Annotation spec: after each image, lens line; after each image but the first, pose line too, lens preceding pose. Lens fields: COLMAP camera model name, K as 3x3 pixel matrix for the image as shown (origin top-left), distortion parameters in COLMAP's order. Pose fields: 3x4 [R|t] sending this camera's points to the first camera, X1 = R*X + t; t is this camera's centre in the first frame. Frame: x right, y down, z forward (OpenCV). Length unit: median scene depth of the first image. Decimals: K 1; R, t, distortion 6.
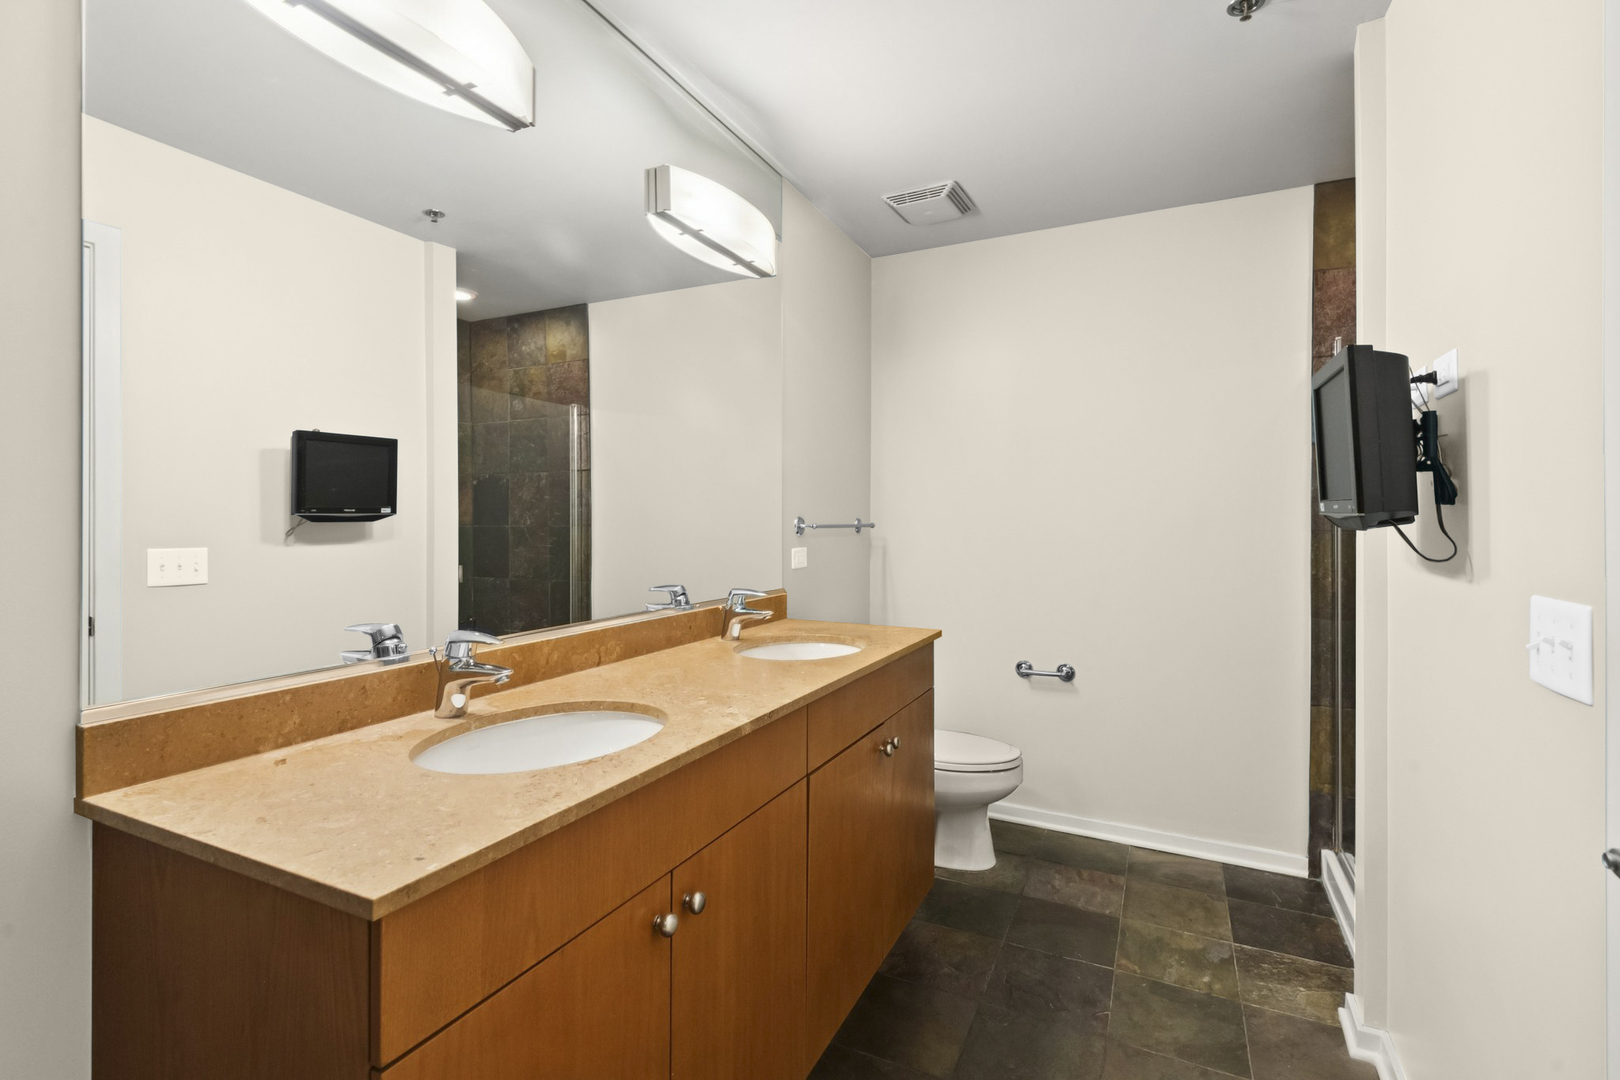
lens RADIAL K [[734.8, 0, 809.1], [0, 734.8, 528.2], [0, 0, 1]] dist [0.003191, 0.000105]
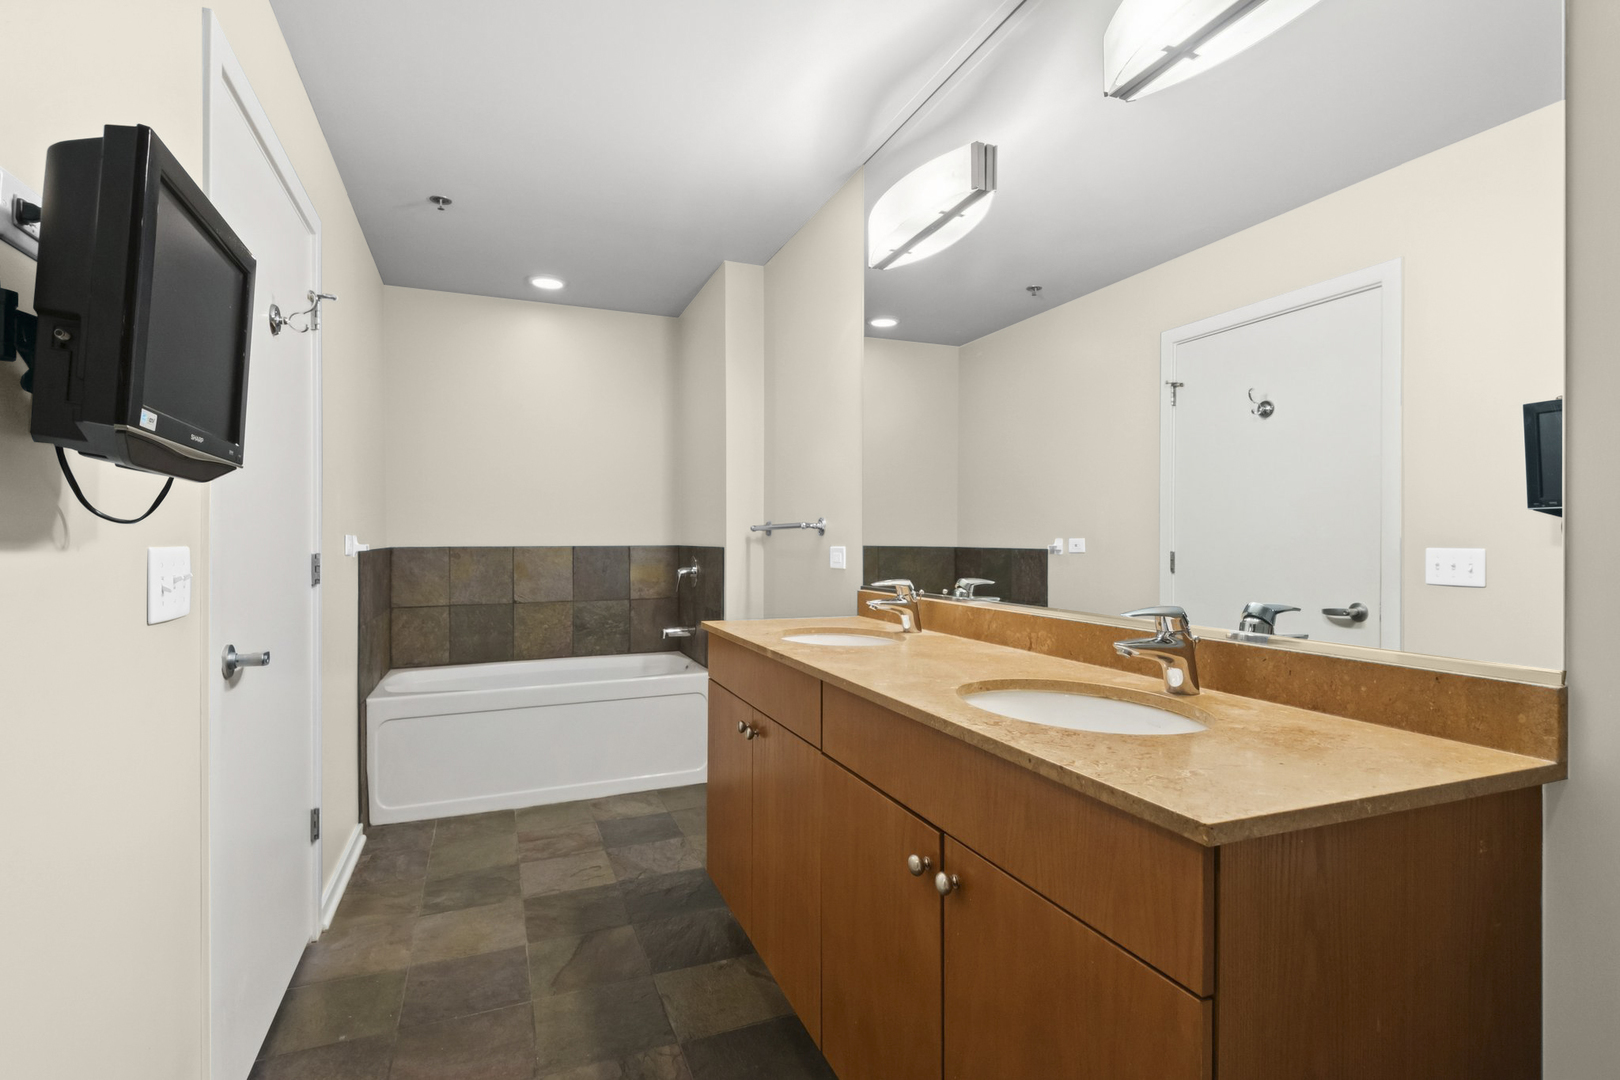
lens RADIAL K [[734.8, 0, 805.9], [0, 734.8, 536.4], [0, 0, 1]] dist [0.003191, 0.000105]
pose [[-0.647747, -0.008910, -0.761804, 0.680259], [-0.015907, 0.999872, 0.001831, 0.033280], [0.761690, 0.013304, -0.647805, 1.410079]]
